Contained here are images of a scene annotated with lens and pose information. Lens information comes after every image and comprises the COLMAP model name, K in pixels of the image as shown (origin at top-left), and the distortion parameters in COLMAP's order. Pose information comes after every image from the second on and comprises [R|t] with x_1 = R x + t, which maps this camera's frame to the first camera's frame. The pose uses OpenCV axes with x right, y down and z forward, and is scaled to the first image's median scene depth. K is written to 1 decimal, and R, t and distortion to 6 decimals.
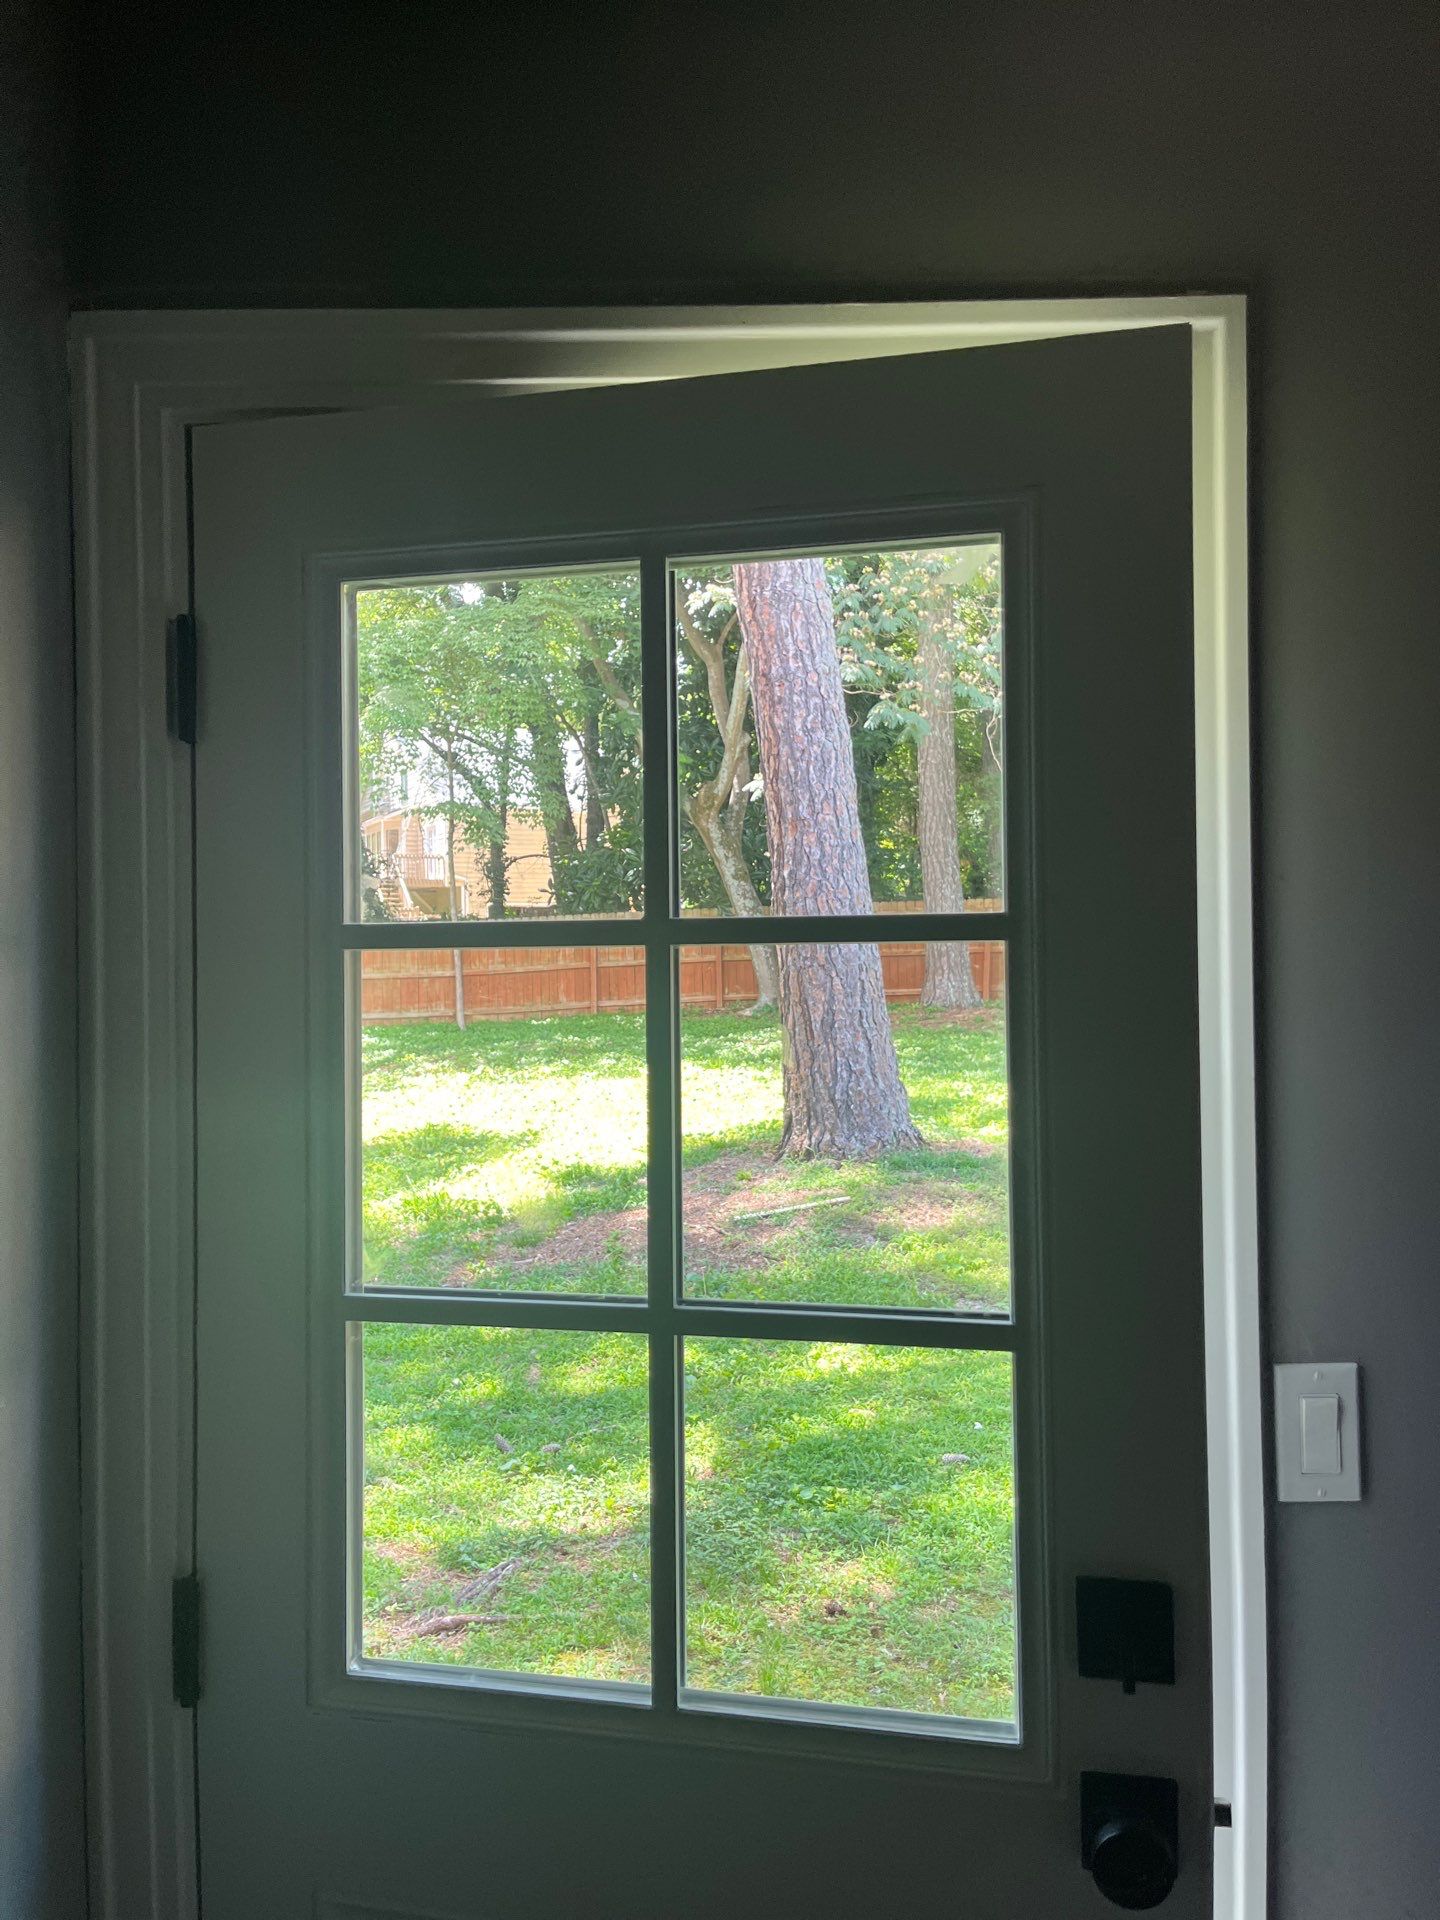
lens RADIAL K [[1522.0, 0, 720.0], [0, 1522.0, 960.0], [0, 0, 1]] dist [0.061449, -0.083524]
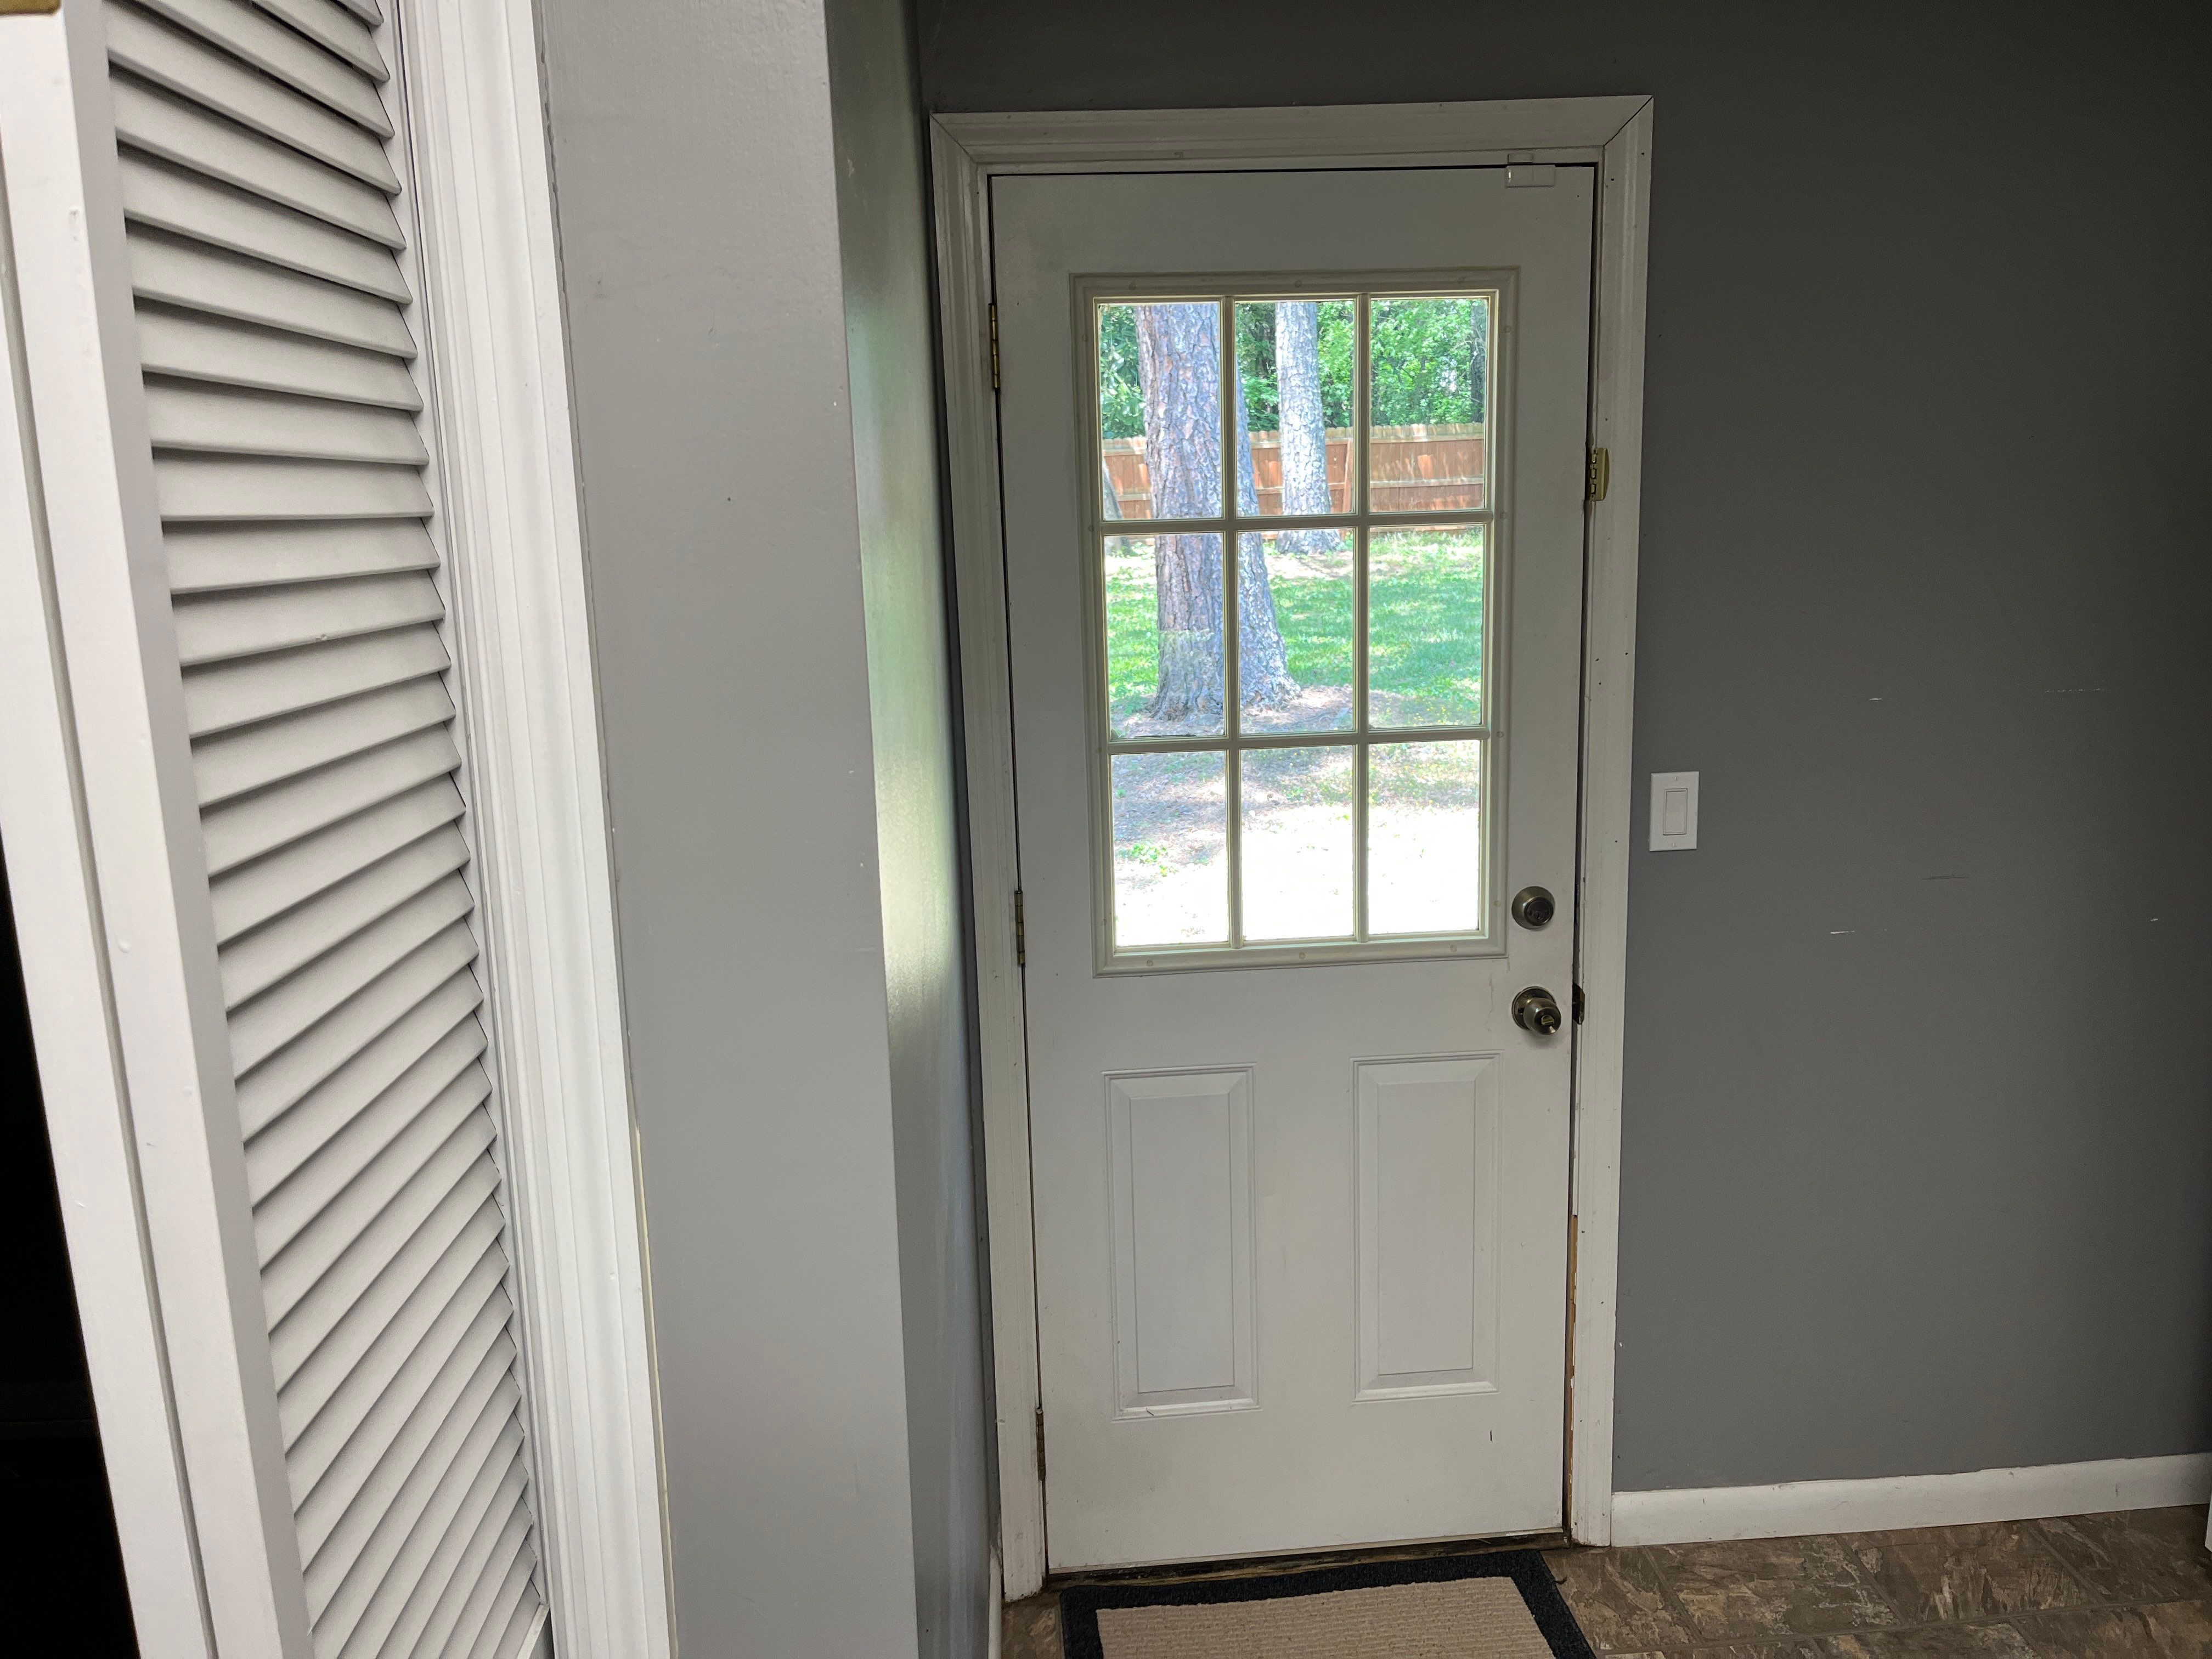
lens RADIAL K [[1753.4, 0, 1106.0], [0, 1753.4, 829.5], [0, 0, 1]] dist [0.061449, -0.083524]
pose [[0.998968, -0.019862, 0.040837, -0.039954], [0.012020, 0.982855, 0.183988, -0.004225], [-0.043791, -0.183307, 0.982080, -0.111397]]
